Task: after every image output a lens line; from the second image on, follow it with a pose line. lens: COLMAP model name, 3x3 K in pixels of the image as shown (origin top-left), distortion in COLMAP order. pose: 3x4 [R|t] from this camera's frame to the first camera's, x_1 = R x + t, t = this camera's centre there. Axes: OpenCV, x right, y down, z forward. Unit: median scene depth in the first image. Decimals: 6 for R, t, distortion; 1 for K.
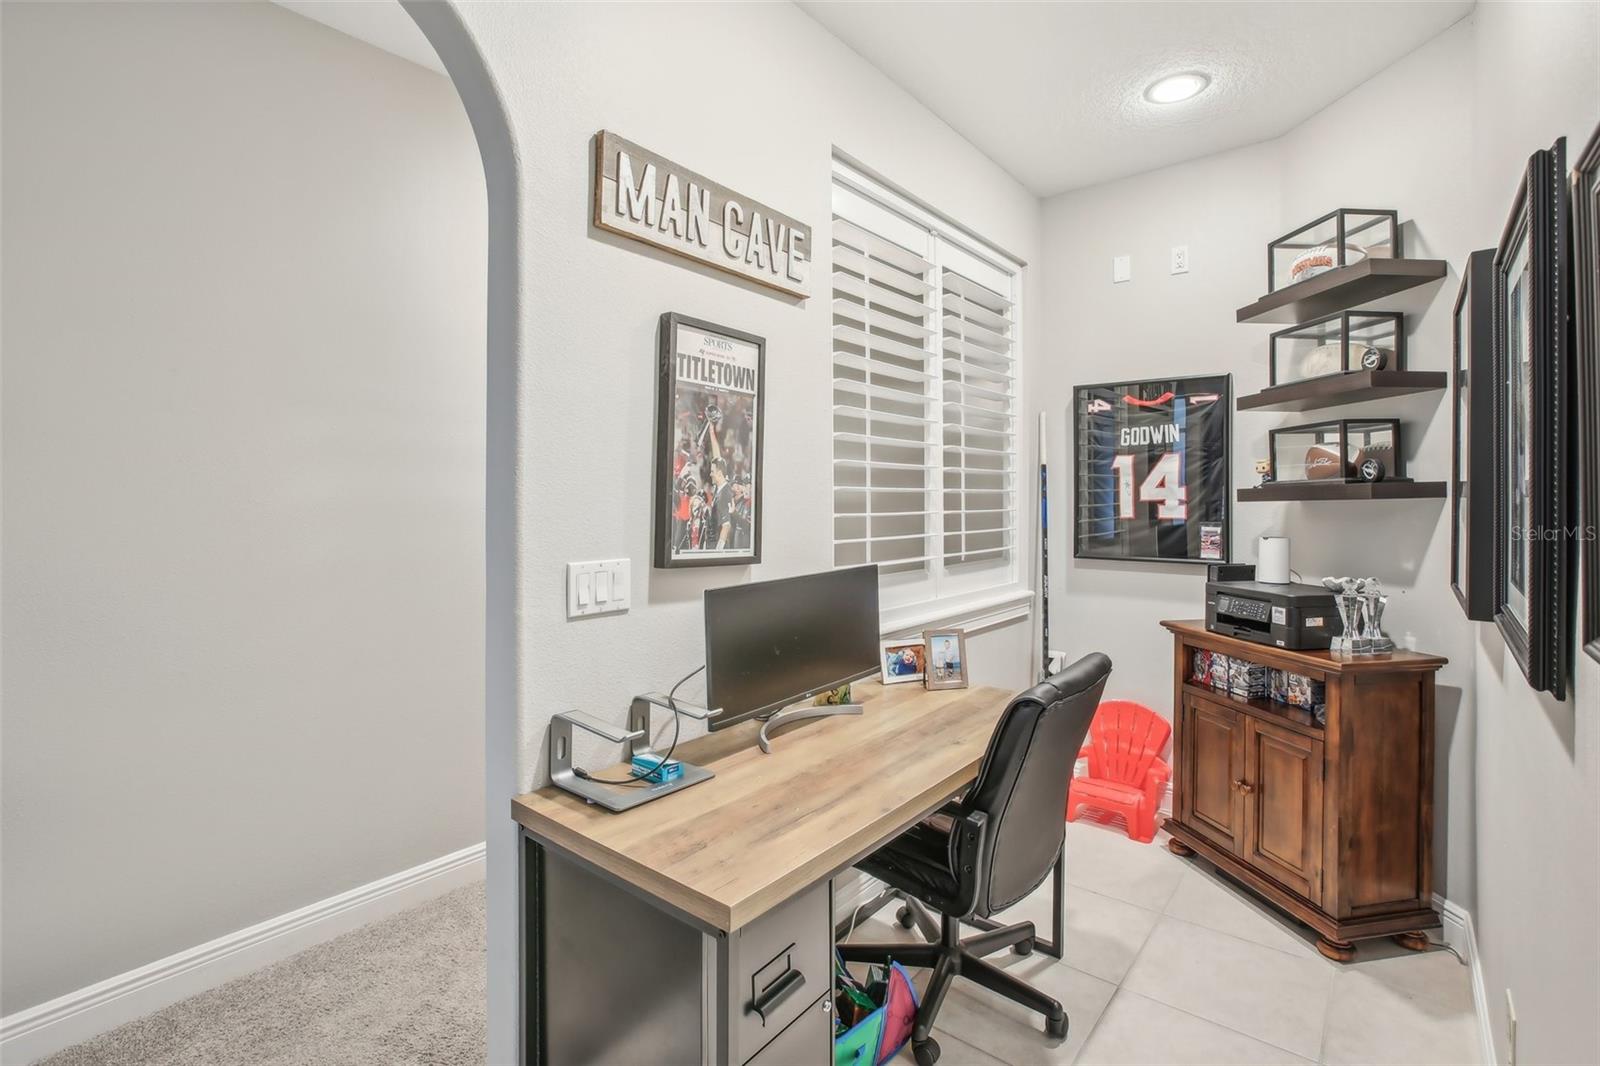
lens RADIAL K [[751.8, 0, 793.8], [0, 751.8, 503.8], [0, 0, 1]] dist [-0.043572, 0.016501]
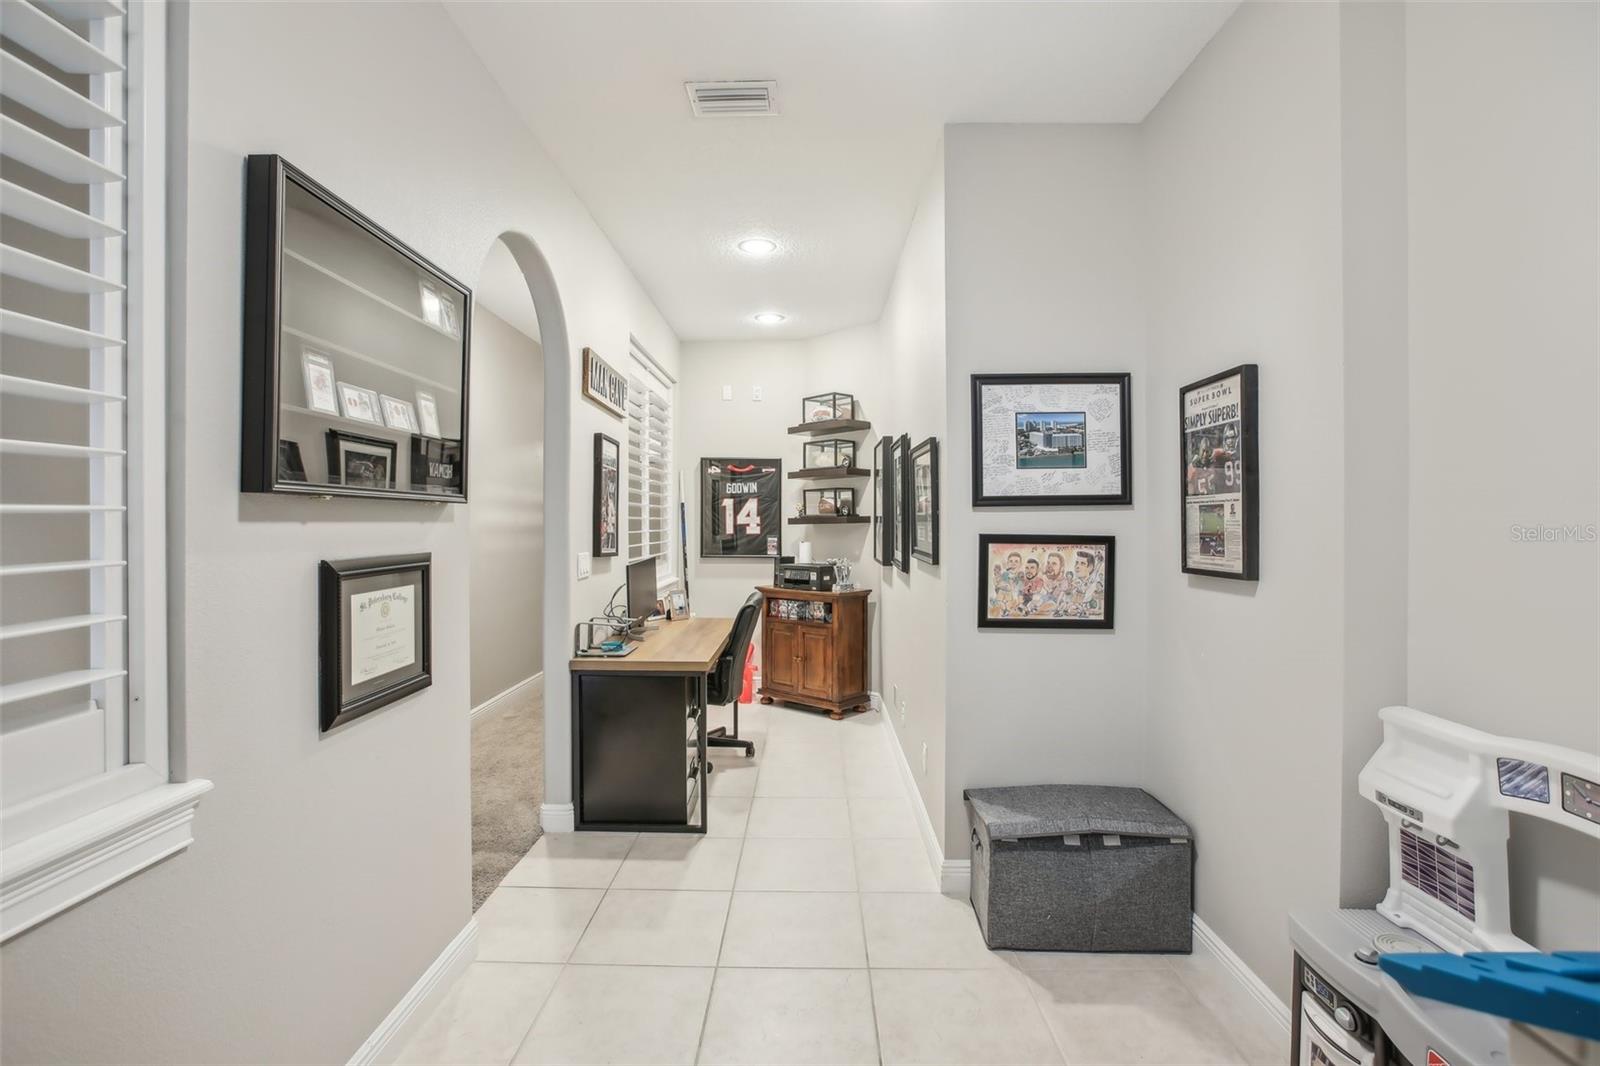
lens RADIAL K [[735.0, 0, 786.9], [0, 735.0, 530.0], [0, 0, 1]] dist [-0.044099, 0.015748]
pose [[0.791985, -0.000297, 0.610541, -0.650877], [-0.000254, 1.000000, 0.000816, 0.010836], [-0.610541, -0.000802, 0.791985, -0.600763]]
